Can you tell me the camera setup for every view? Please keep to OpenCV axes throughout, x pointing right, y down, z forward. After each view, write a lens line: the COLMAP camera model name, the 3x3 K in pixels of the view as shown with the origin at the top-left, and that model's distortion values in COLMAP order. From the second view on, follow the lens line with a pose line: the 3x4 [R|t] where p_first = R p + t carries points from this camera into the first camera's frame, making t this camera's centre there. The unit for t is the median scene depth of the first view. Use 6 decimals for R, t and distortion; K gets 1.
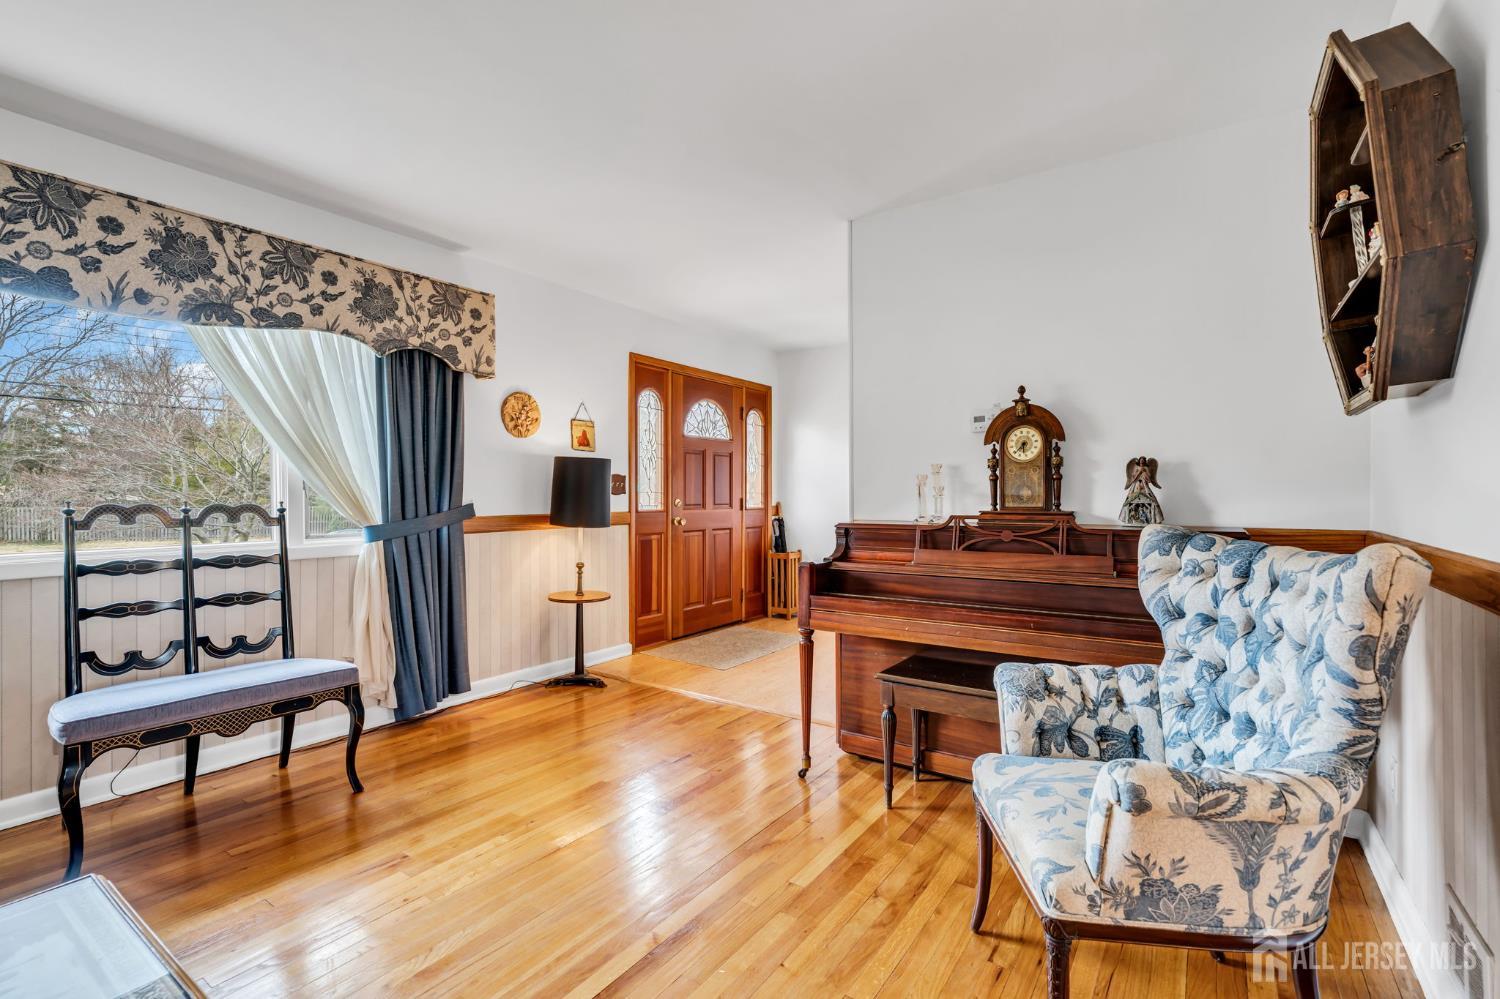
lens RADIAL K [[675.3, 0, 753.5], [0, 675.3, 496.3], [0, 0, 1]] dist [-0.003619, 0.000268]
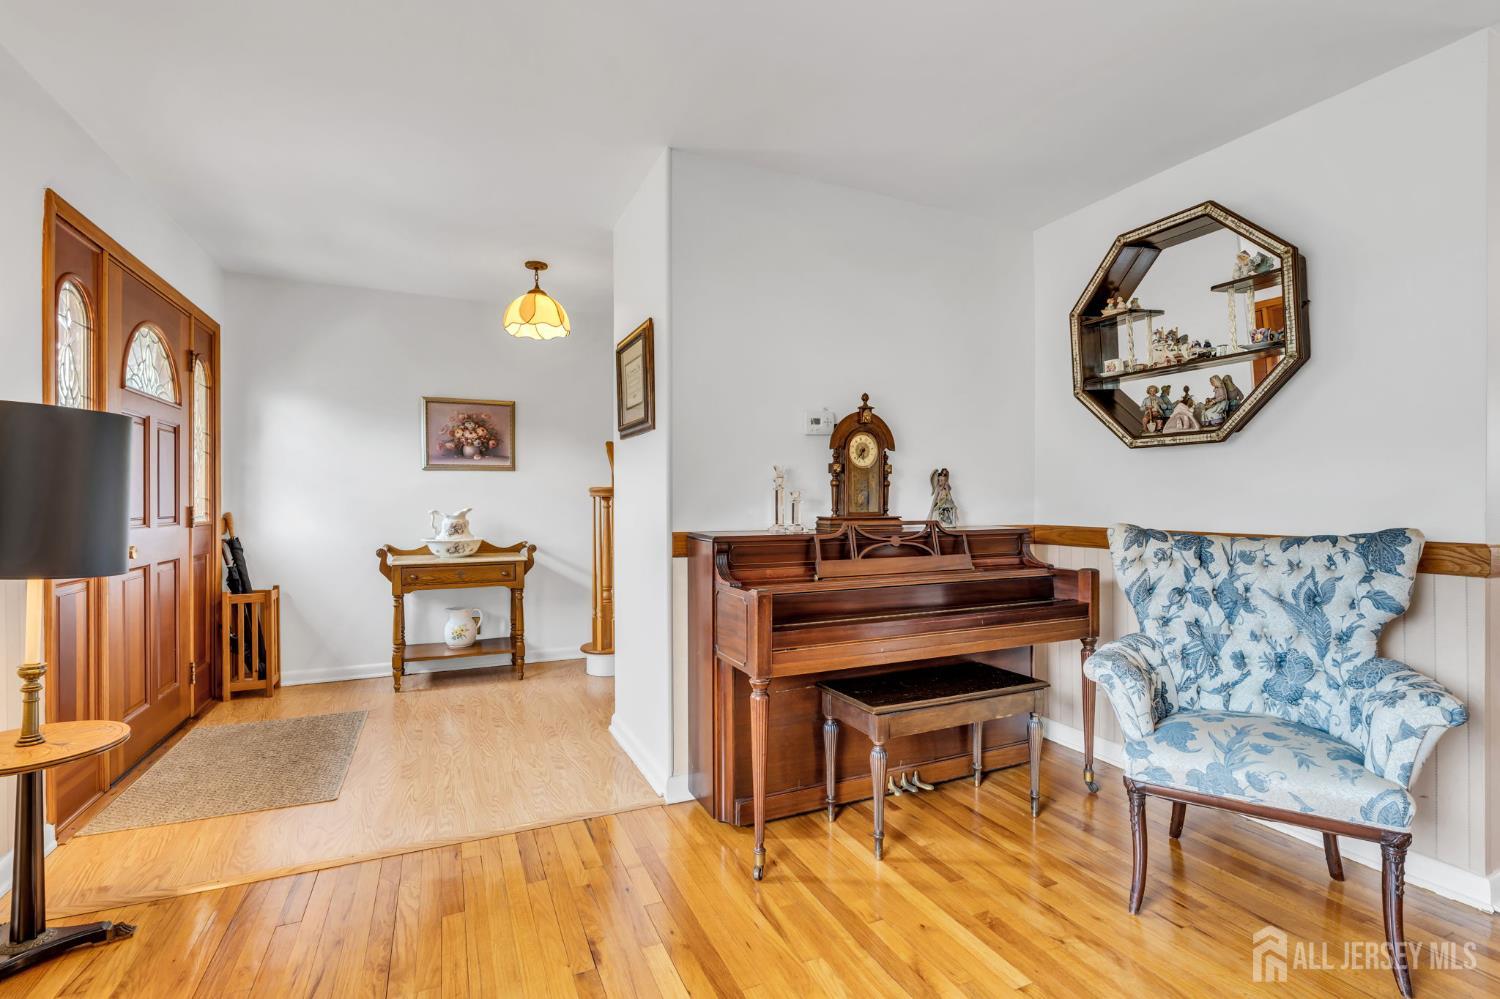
lens RADIAL K [[675.3, 0, 746.9], [0, 675.3, 500.6], [0, 0, 1]] dist [-0.003619, 0.000268]
pose [[0.519367, -0.001039, 0.854551, -0.571740], [0.002343, 0.999997, -0.000208, -0.001742], [-0.854548, 0.002111, 0.519368, 0.625242]]
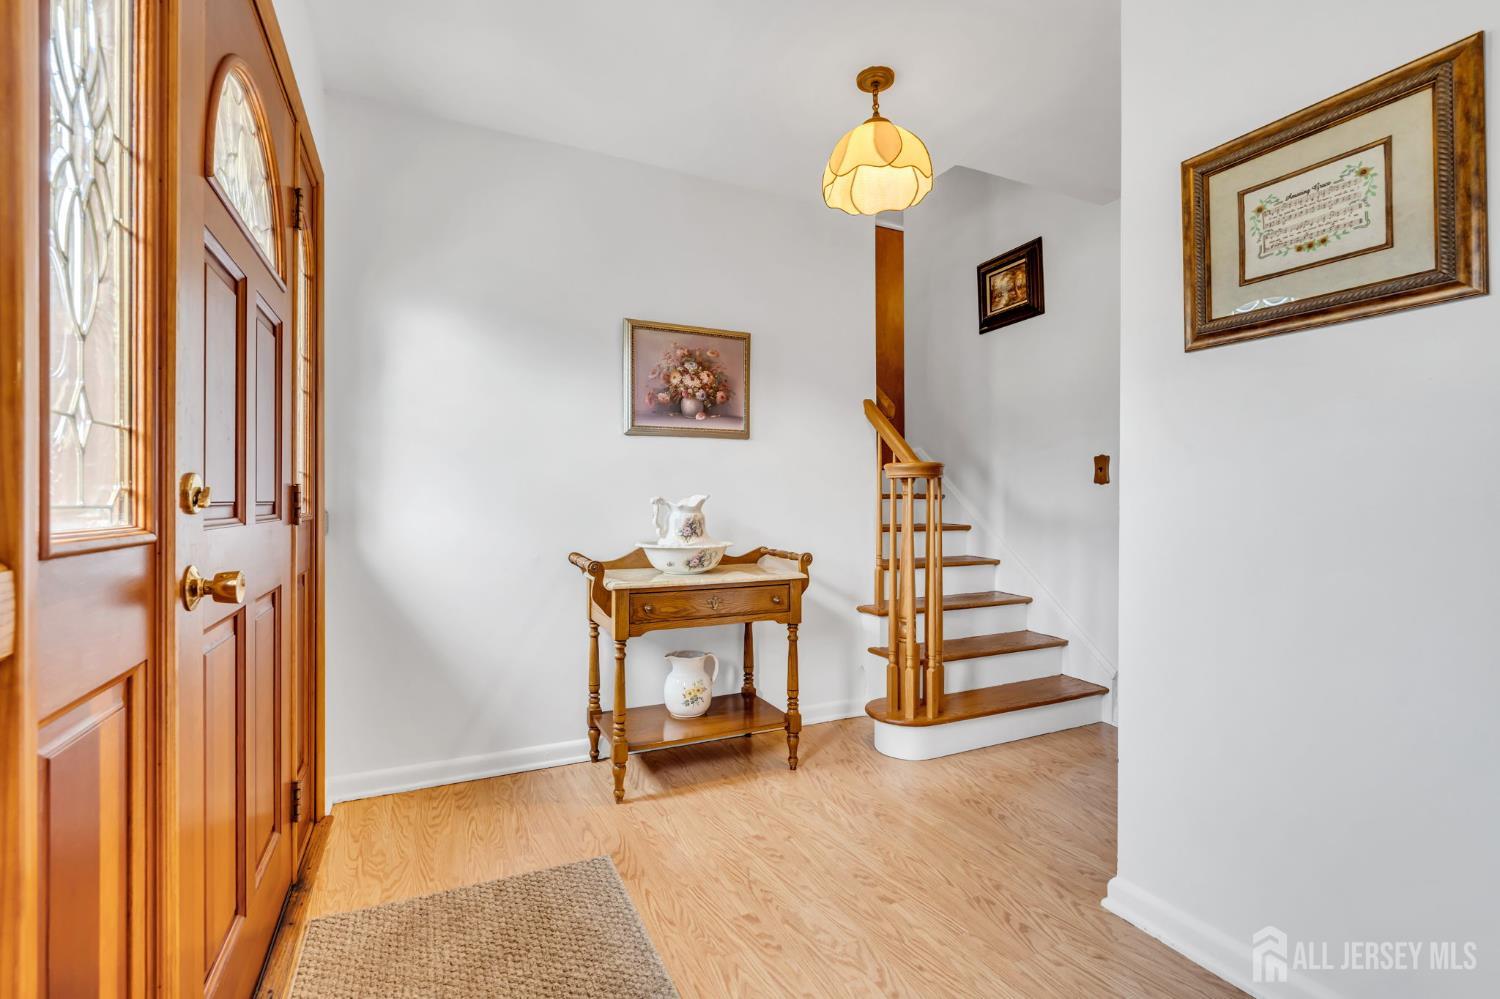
lens RADIAL K [[675.3, 0, 754.9], [0, 675.3, 499.2], [0, 0, 1]] dist [-0.003619, 0.000268]
pose [[0.493268, 0.001603, 0.869876, -0.385964], [-0.001465, 0.999998, -0.001012, 0.021337], [-0.869876, -0.000776, 0.493270, 1.453028]]
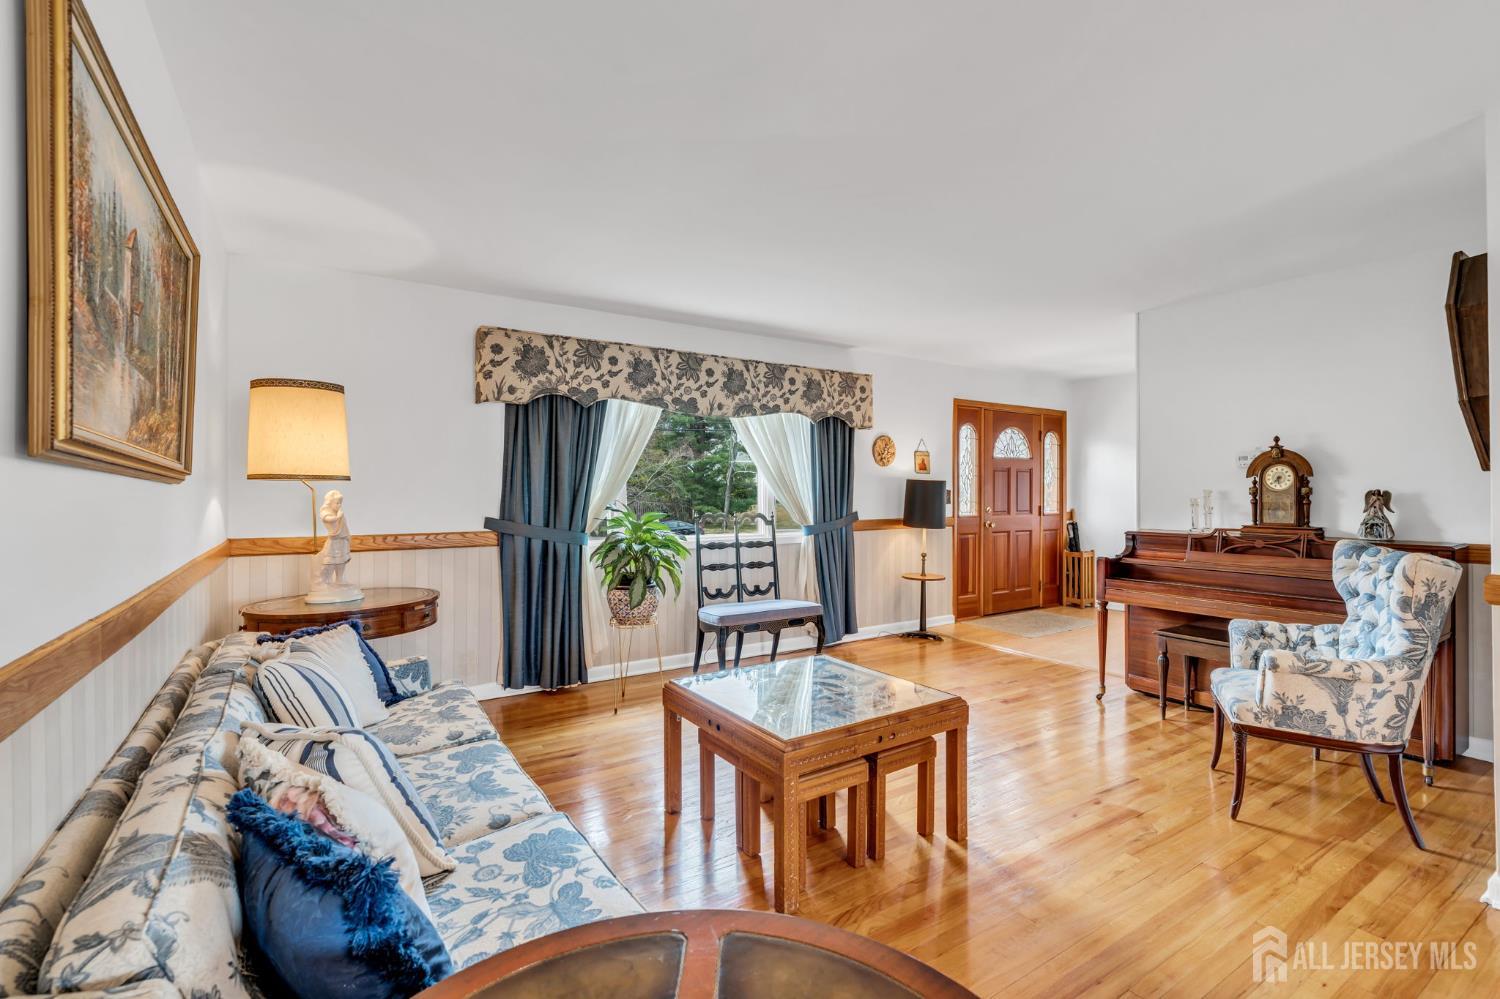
lens RADIAL K [[675.3, 0, 753.5], [0, 675.3, 490.0], [0, 0, 1]] dist [-0.003619, 0.000268]
pose [[0.925045, 0.001596, -0.379853, -0.071678], [-0.002561, 0.999995, -0.002034, -0.047159], [0.379848, 0.002854, 0.925045, -0.693994]]
